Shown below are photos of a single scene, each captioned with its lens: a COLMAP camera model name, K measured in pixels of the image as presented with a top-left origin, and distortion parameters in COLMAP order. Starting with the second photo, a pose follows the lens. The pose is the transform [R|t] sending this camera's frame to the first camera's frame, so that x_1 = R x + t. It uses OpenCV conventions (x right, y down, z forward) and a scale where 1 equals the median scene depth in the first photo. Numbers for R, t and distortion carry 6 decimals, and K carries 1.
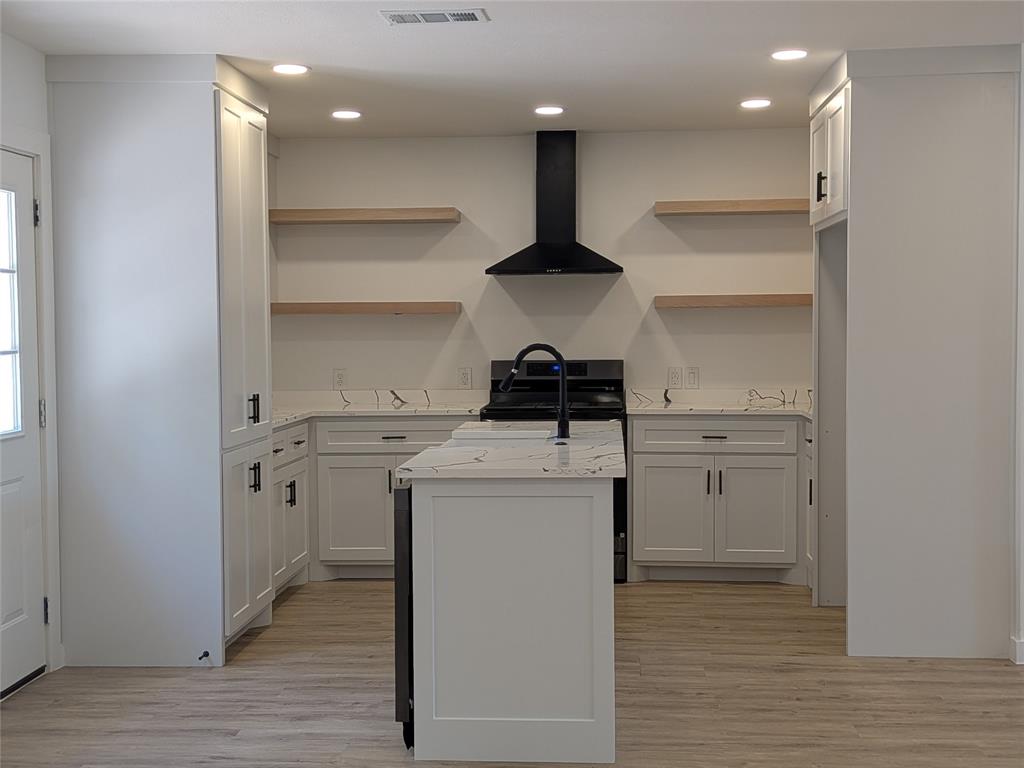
lens RADIAL K [[1361.3, 0, 514.6], [0, 1361.3, 384.6], [0, 0, 1]] dist [0.089917, 0.000000]
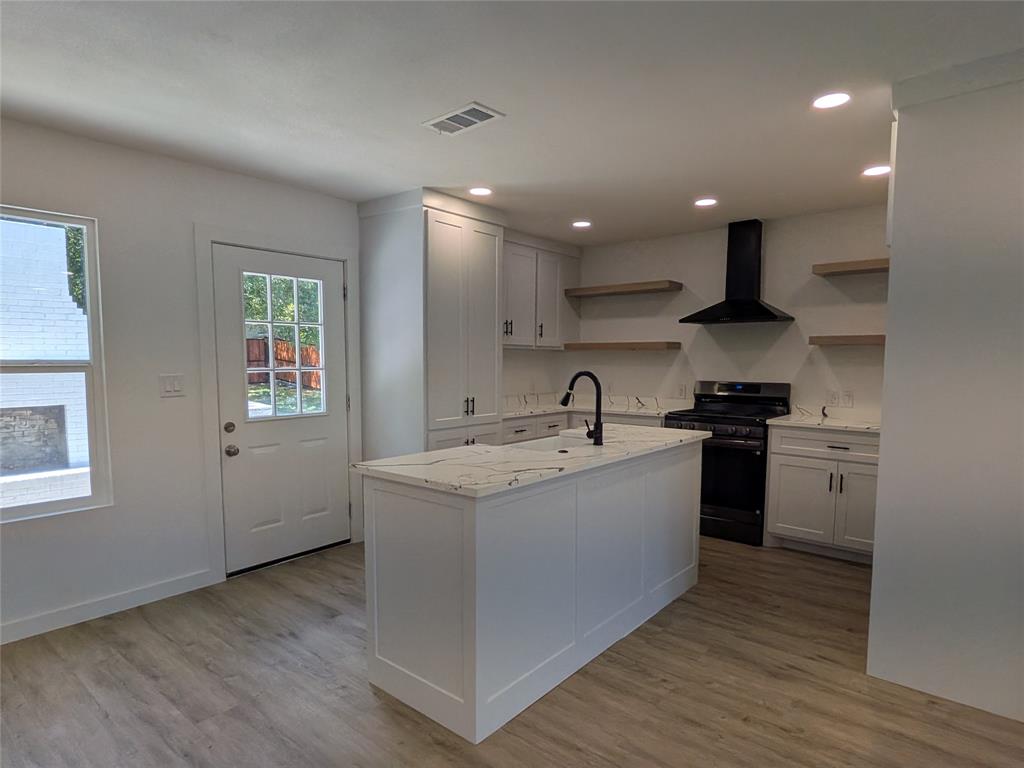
lens RADIAL K [[588.4, 0, 506.4], [0, 588.4, 406.1], [0, 0, 1]] dist [0.005041, -0.003904]
pose [[0.806462, 0.058523, -0.588383, 0.216747], [-0.035342, 0.998082, 0.050831, -0.016696], [0.590229, -0.020198, 0.806983, 0.376916]]
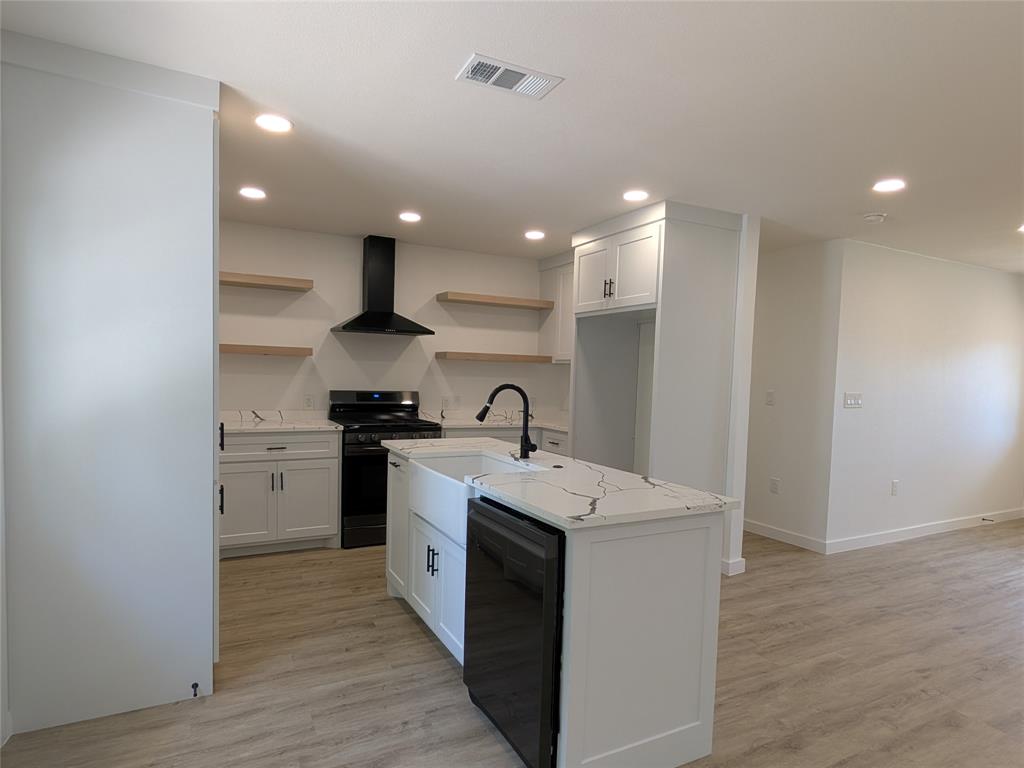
lens RADIAL K [[588.4, 0, 508.4], [0, 588.4, 404.8], [0, 0, 1]] dist [0.005041, -0.003904]
pose [[0.850547, 0.004787, 0.525877, -0.200284], [-0.012492, 0.999860, 0.011103, -0.012581], [-0.525751, -0.016013, 0.850488, 0.403289]]
